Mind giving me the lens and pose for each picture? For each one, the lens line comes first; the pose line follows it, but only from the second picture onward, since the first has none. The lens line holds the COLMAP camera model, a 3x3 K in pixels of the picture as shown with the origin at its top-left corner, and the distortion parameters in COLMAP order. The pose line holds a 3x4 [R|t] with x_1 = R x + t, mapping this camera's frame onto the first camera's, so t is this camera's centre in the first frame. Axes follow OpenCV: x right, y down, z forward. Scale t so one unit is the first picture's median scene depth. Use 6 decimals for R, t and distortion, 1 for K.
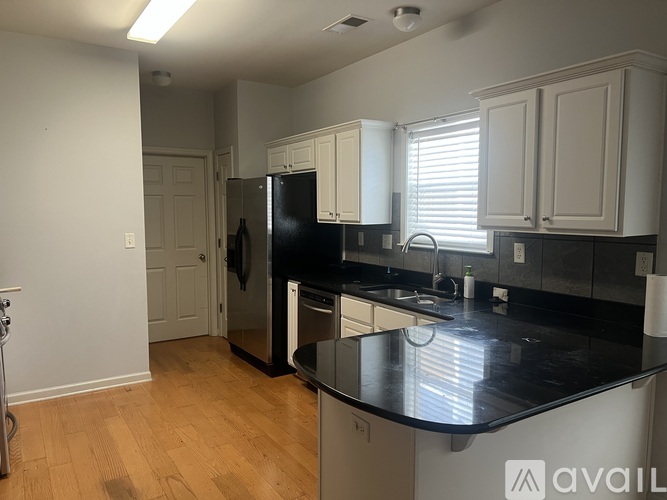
lens RADIAL K [[501.6, 0, 333.0], [0, 501.6, 252.0], [0, 0, 1]] dist [0.048090, -0.039502]
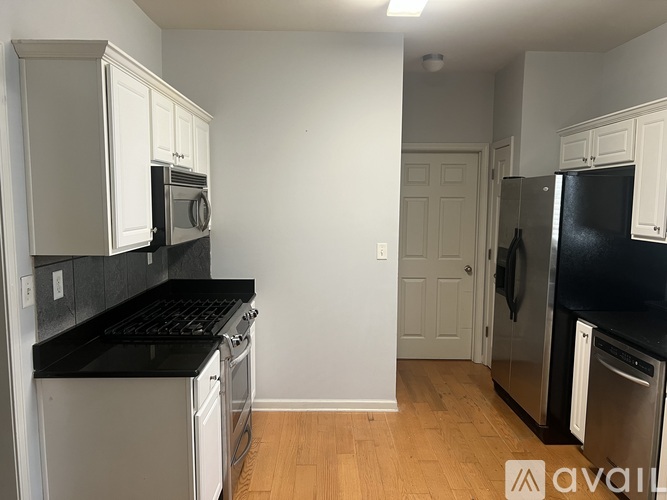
lens RADIAL K [[501.6, 0, 334.1], [0, 501.6, 252.2], [0, 0, 1]] dist [0.048090, -0.039502]
pose [[0.852895, 0.062300, -0.518352, -0.017342], [-0.056185, 0.998041, 0.027506, -0.039391], [0.519050, 0.005664, 0.854725, 0.200506]]
